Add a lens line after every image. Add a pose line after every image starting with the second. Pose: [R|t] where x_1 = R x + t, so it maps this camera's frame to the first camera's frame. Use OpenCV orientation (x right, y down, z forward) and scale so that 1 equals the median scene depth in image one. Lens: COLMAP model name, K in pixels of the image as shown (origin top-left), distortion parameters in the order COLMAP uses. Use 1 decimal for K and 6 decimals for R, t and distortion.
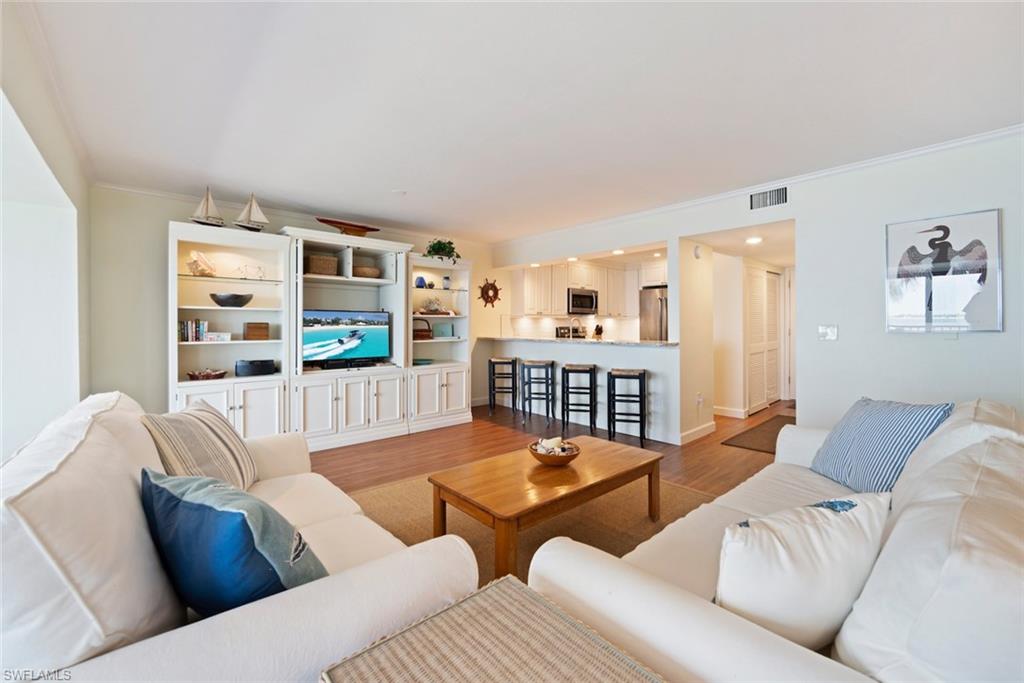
lens RADIAL K [[407.1, 0, 514.6], [0, 407.1, 321.8], [0, 0, 1]] dist [-0.019167, -0.000034]
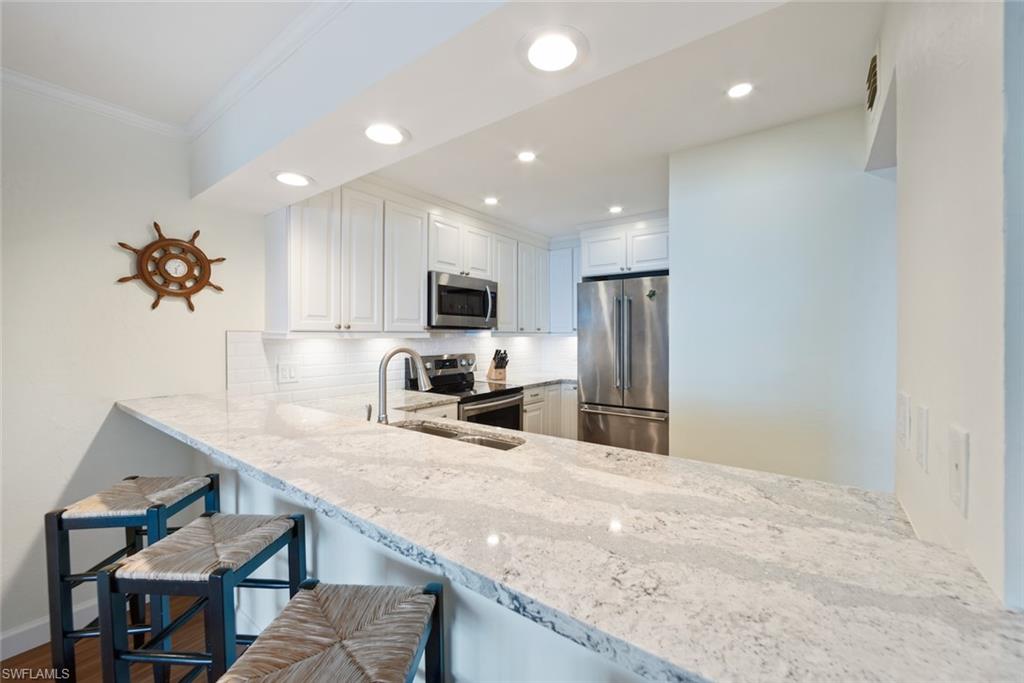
lens RADIAL K [[408.2, 0, 520.5], [0, 408.2, 333.5], [0, 0, 1]] dist [0.000366, 0.000018]
pose [[0.975960, 0.000348, 0.217950, 0.186533], [-0.000930, 0.999996, 0.002568, -0.021736], [-0.217948, -0.002709, 0.975957, 0.767718]]
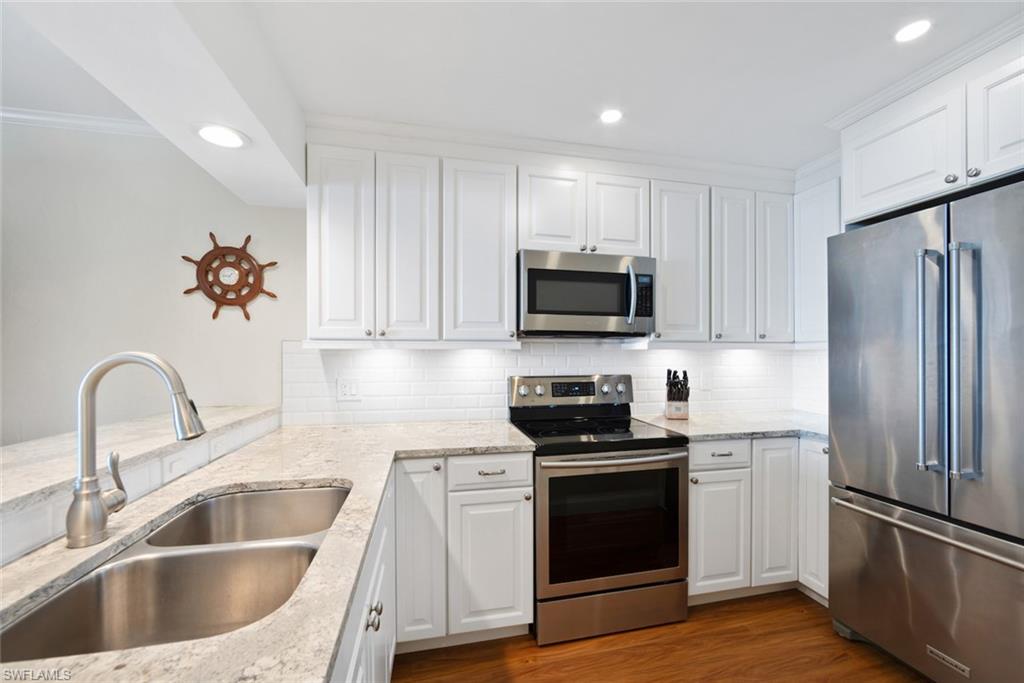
lens RADIAL K [[417.1, 0, 517.4], [0, 417.1, 352.6], [0, 0, 1]] dist [-0.002752, -0.000111]
pose [[0.883052, -0.003663, -0.469261, 0.389242], [0.003944, 0.999992, -0.000386, -0.009349], [0.469259, -0.001510, 0.883059, 1.027907]]
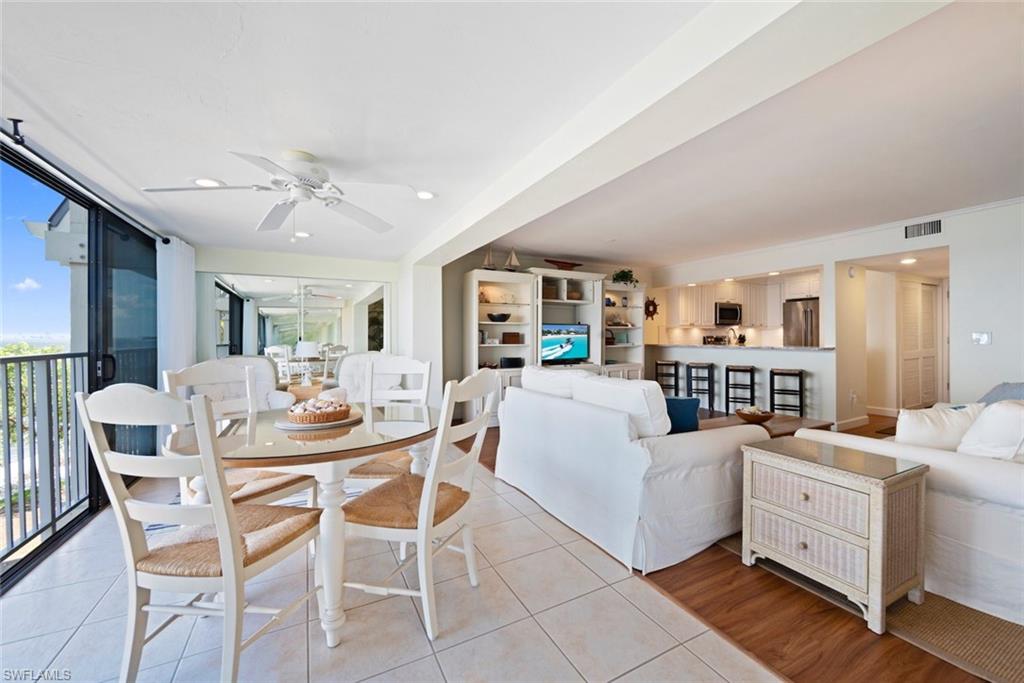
lens RADIAL K [[408.2, 0, 520.5], [0, 408.2, 333.5], [0, 0, 1]] dist [0.000366, 0.000018]
pose [[0.975716, -0.004596, -0.218992, -0.220341], [0.004761, 0.999989, 0.000226, 0.003539], [0.218989, -0.001263, 0.975727, -0.359686]]
